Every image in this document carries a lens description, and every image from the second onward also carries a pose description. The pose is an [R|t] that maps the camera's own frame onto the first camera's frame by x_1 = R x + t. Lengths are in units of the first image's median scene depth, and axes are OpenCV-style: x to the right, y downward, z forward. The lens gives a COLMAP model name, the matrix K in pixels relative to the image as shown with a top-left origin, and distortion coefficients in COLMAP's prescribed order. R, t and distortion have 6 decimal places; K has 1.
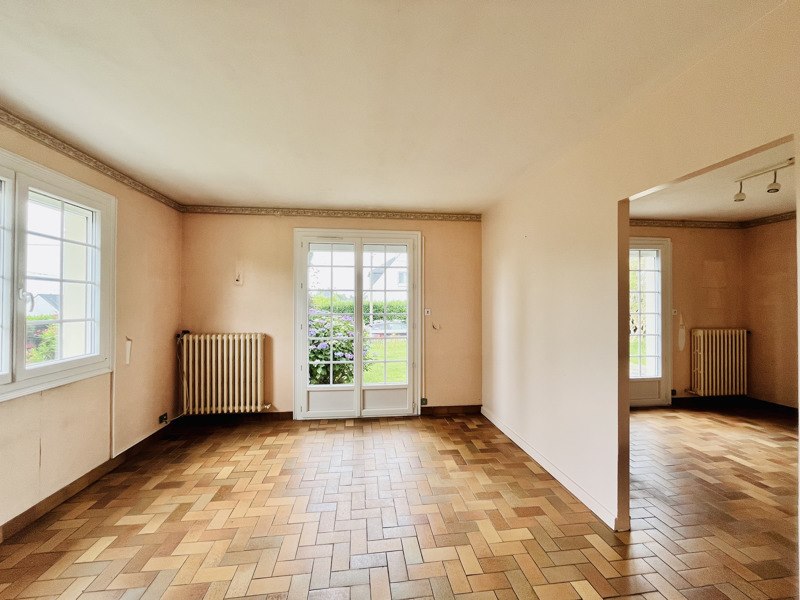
lens RADIAL K [[323.7, 0, 395.4], [0, 323.7, 300.6], [0, 0, 1]] dist [-0.003264, 0.000117]
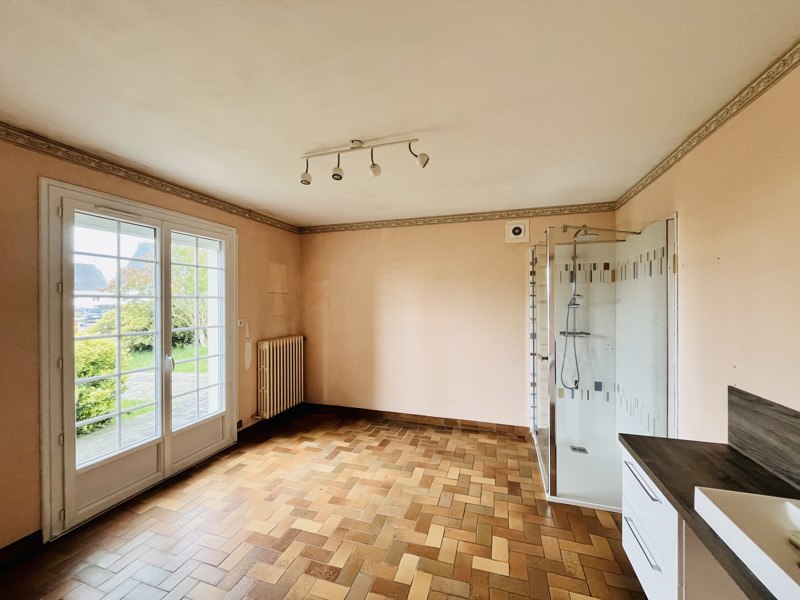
lens RADIAL K [[323.7, 0, 399.6], [0, 323.7, 301.7], [0, 0, 1]] dist [-0.003264, 0.000117]
pose [[0.411844, -0.002707, 0.911250, 0.305312], [-0.000646, 0.999994, 0.003263, -0.019647], [-0.911254, -0.001932, 0.411840, 0.320430]]
